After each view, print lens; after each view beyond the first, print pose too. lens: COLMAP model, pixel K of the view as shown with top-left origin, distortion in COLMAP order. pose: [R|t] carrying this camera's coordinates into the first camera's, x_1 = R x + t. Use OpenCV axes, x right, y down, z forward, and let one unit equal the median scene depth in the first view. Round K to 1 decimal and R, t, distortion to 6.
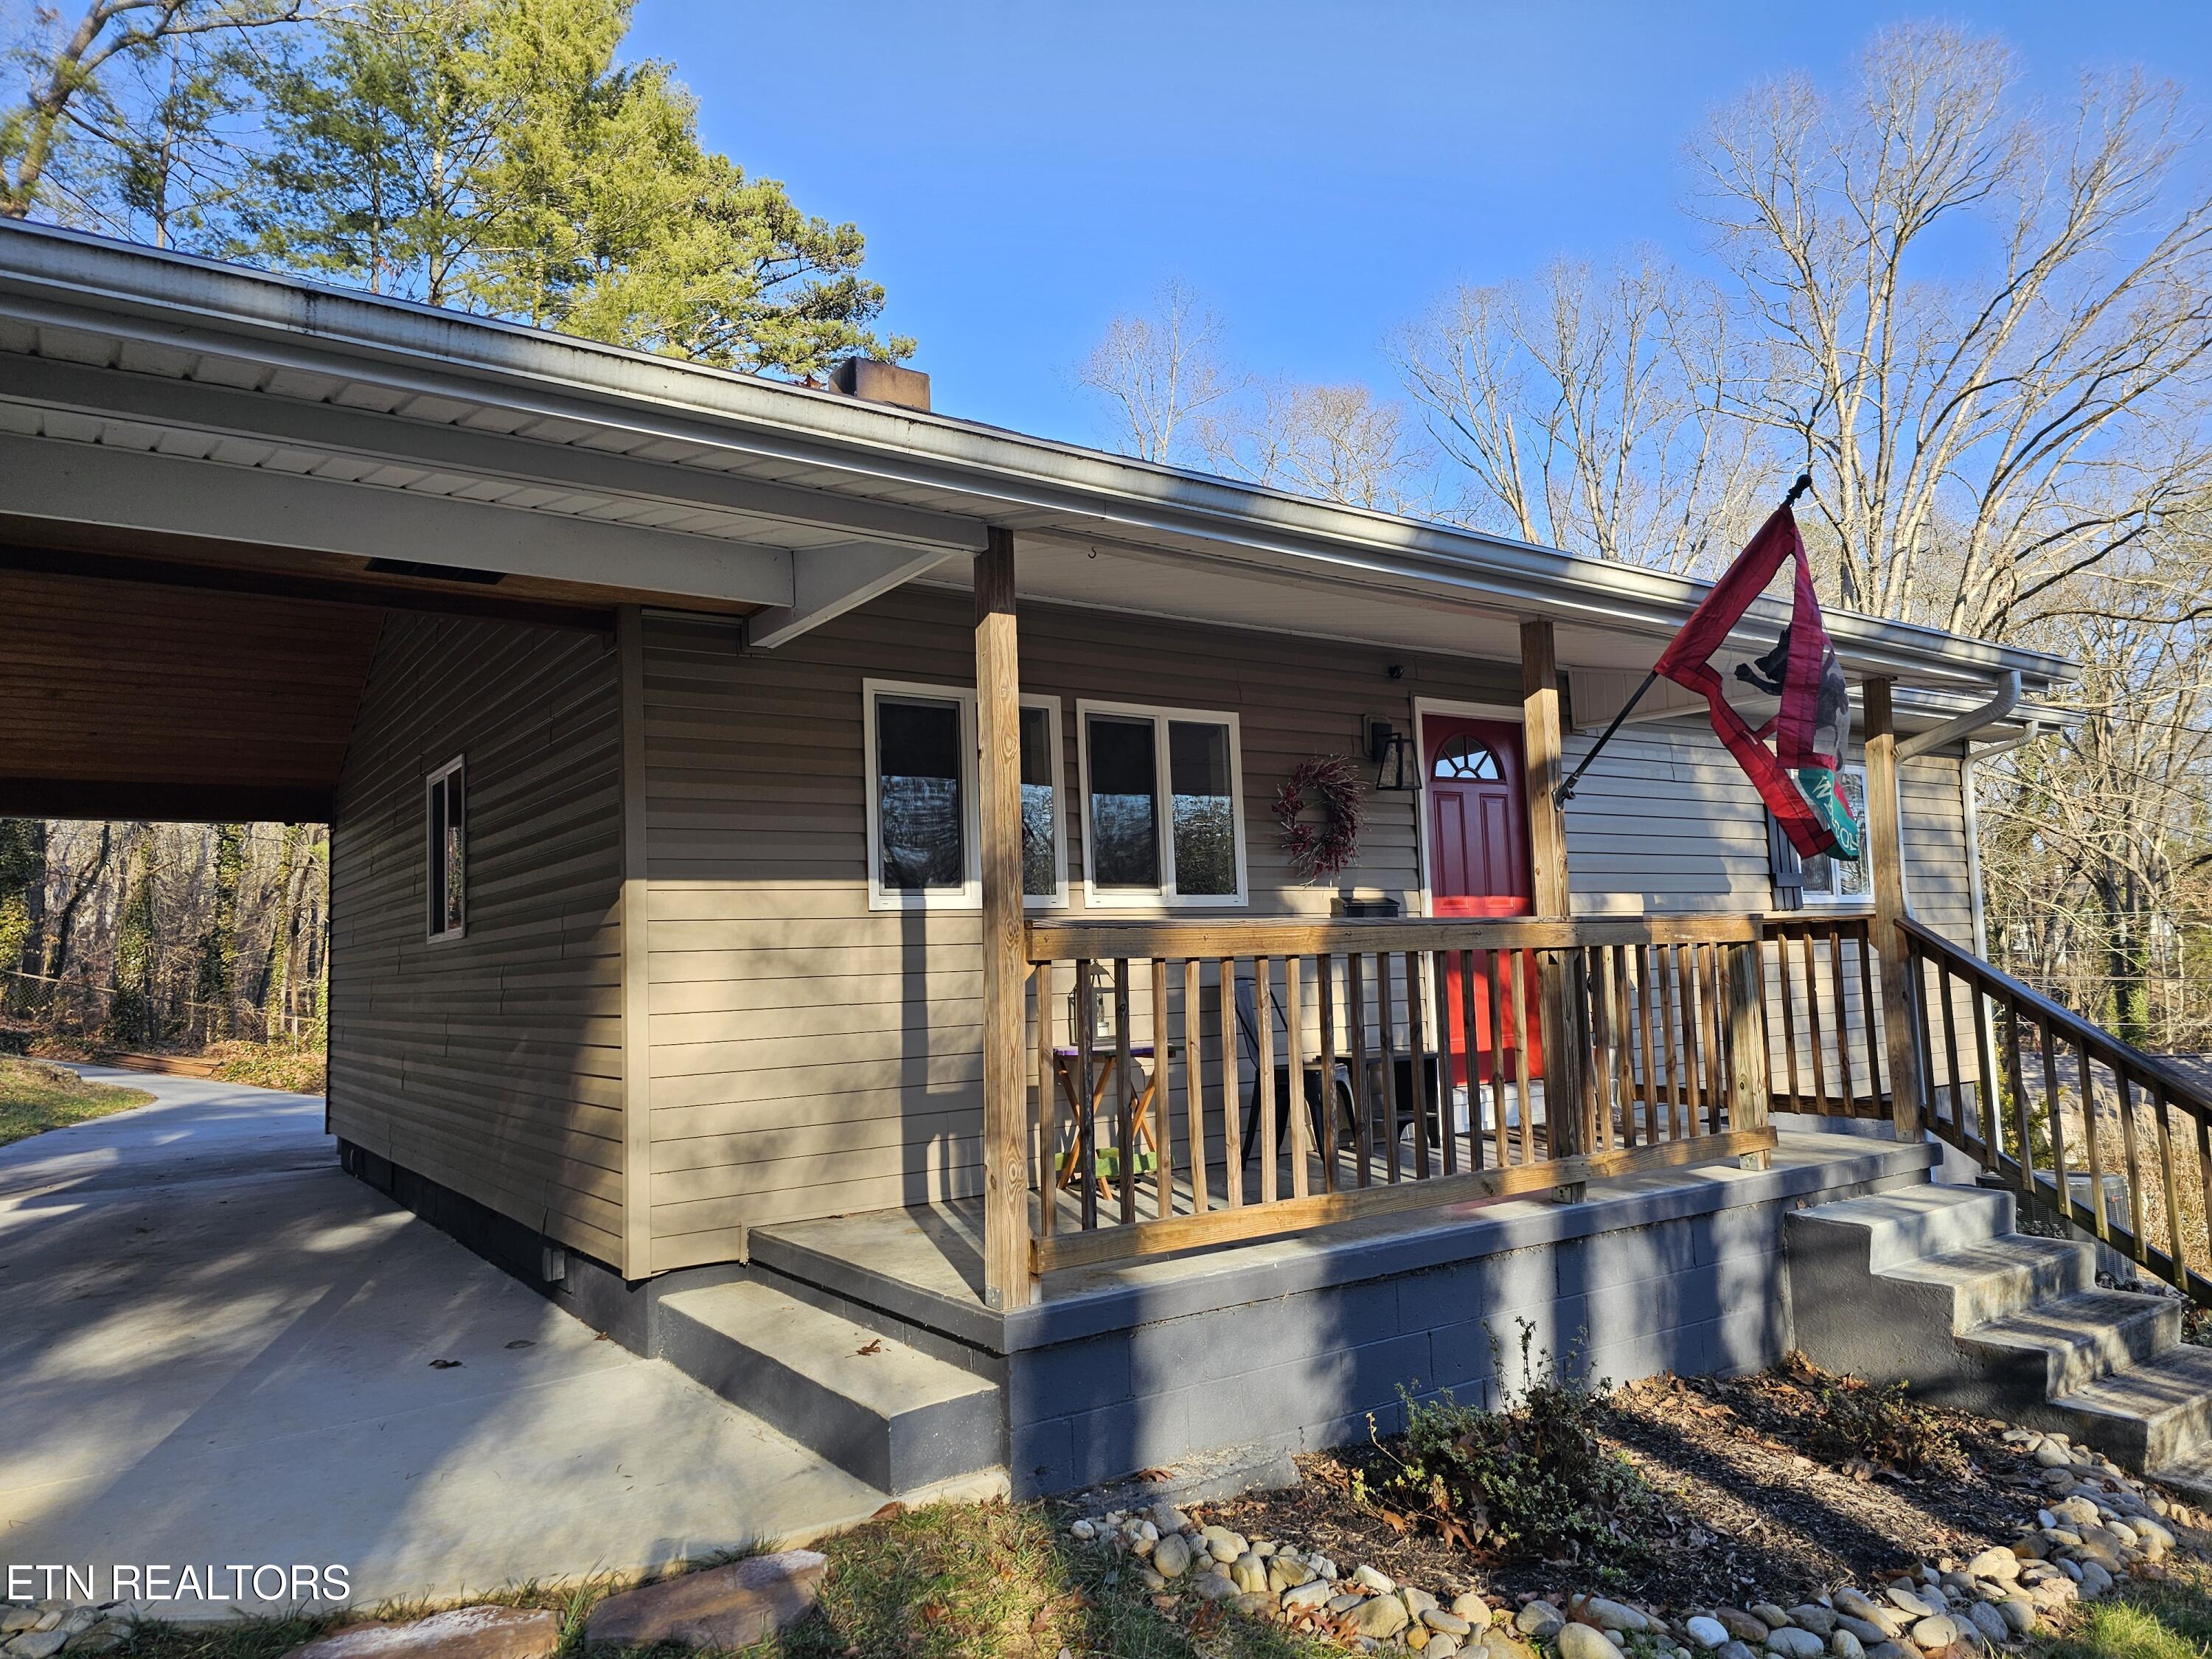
lens RADIAL K [[1461.7, 0, 1129.2], [0, 1461.7, 837.1], [0, 0, 1]] dist [0.000091, -0.002359]
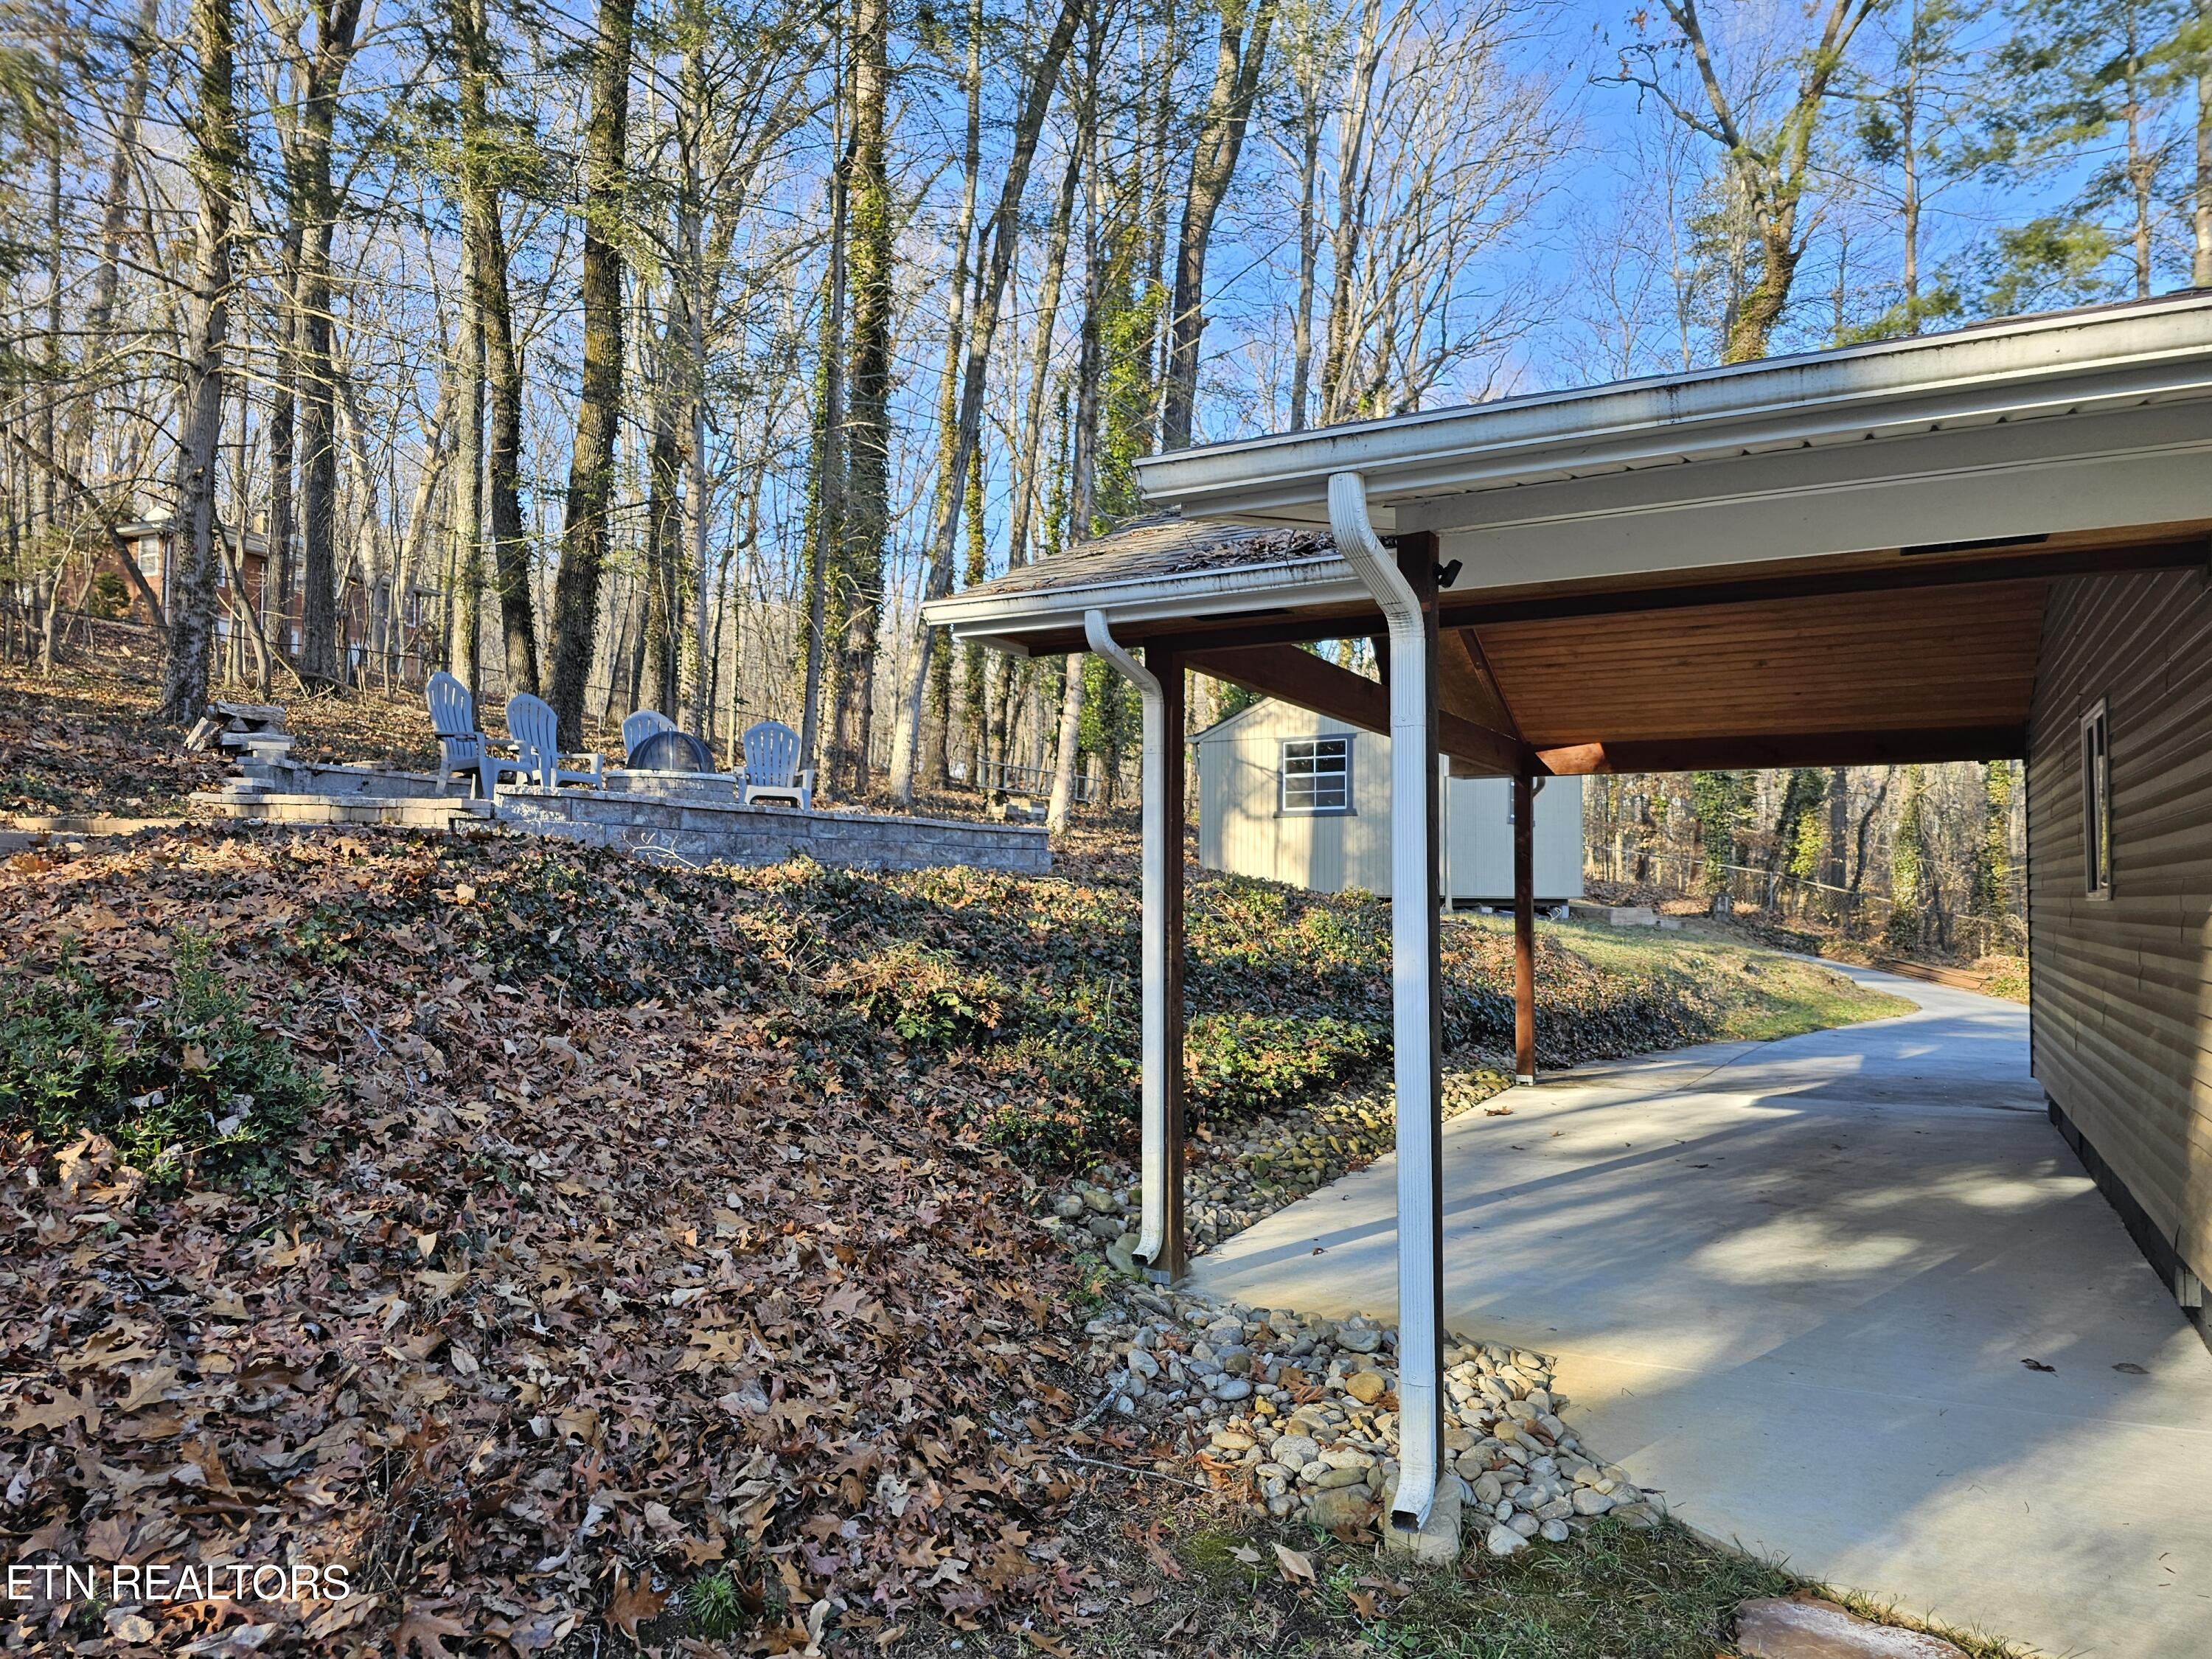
lens RADIAL K [[1461.7, 0, 1129.2], [0, 1461.7, 837.1], [0, 0, 1]] dist [0.000091, -0.002359]
pose [[0.450594, 0.000372, -0.892729, 0.073312], [0.057976, 0.997877, 0.029679, -0.029446], [0.890844, -0.065130, 0.449616, 0.040523]]
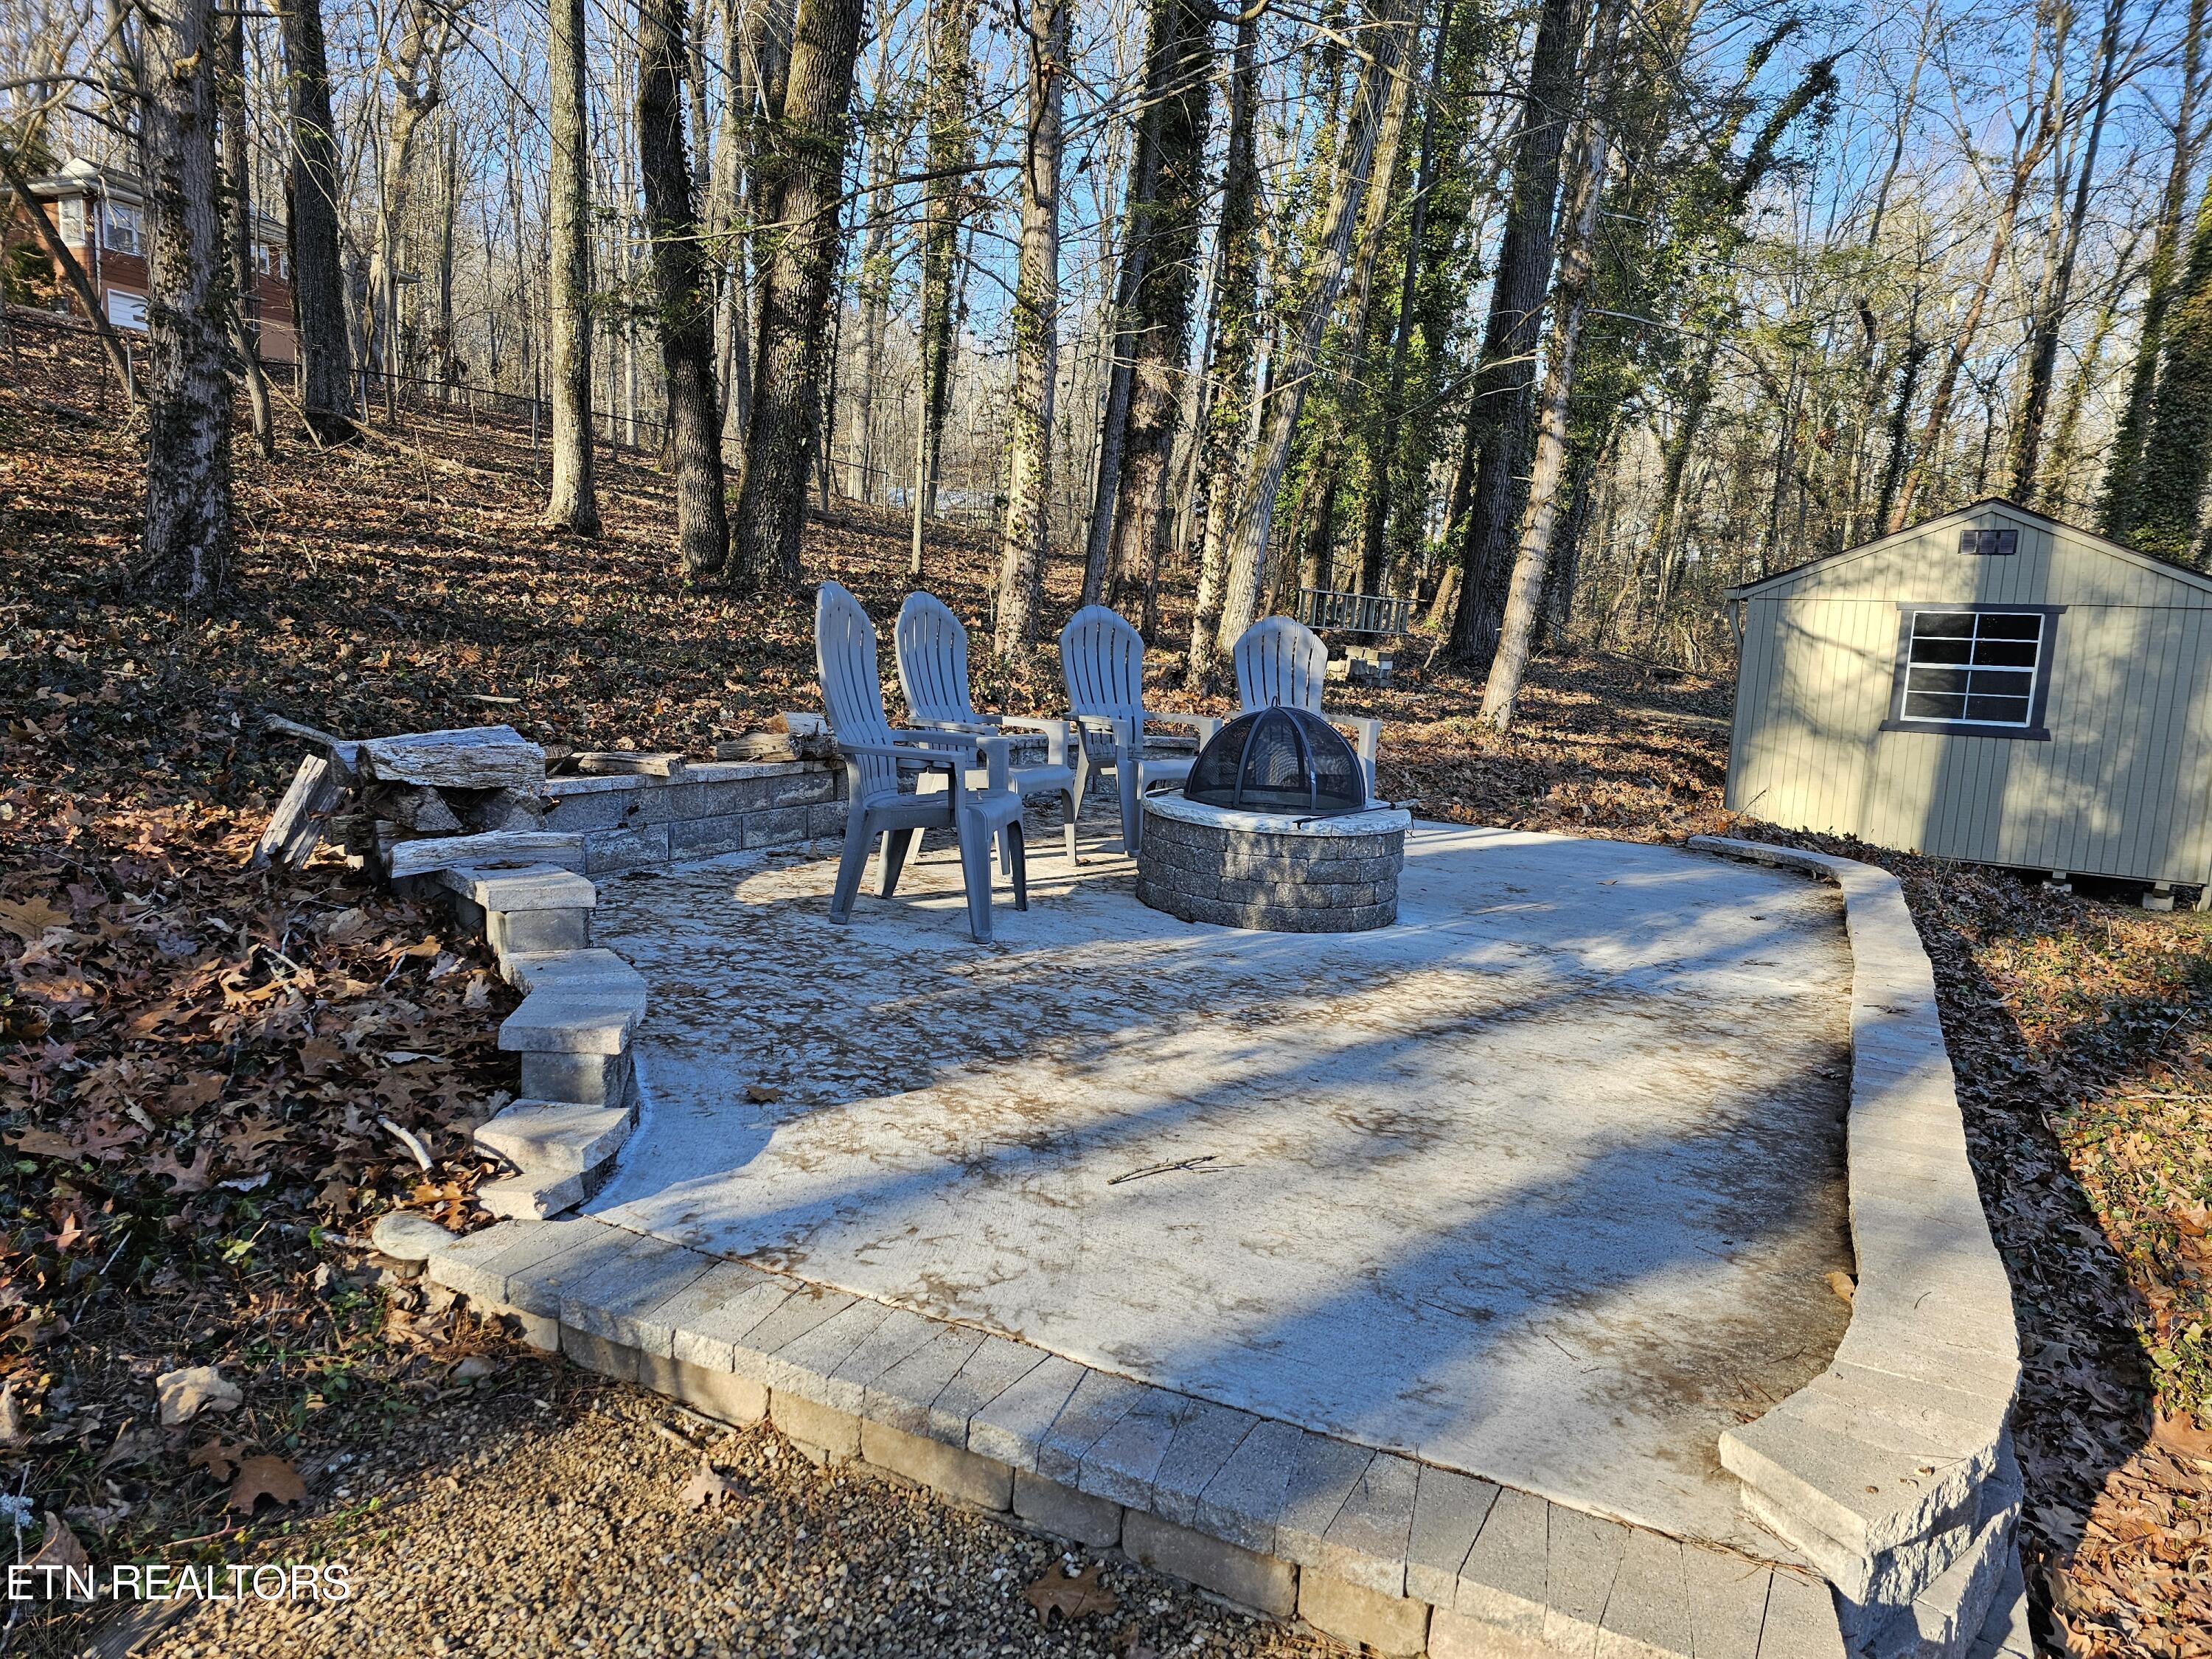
lens RADIAL K [[1505.9, 0, 1100.0], [0, 1505.9, 813.8], [0, 0, 1]] dist [0.071613, -0.070707]
pose [[0.437473, 0.159624, -0.884950, -1.014448], [0.022682, 0.981847, 0.188315, -0.229364], [0.898945, -0.102455, 0.425911, -0.096520]]
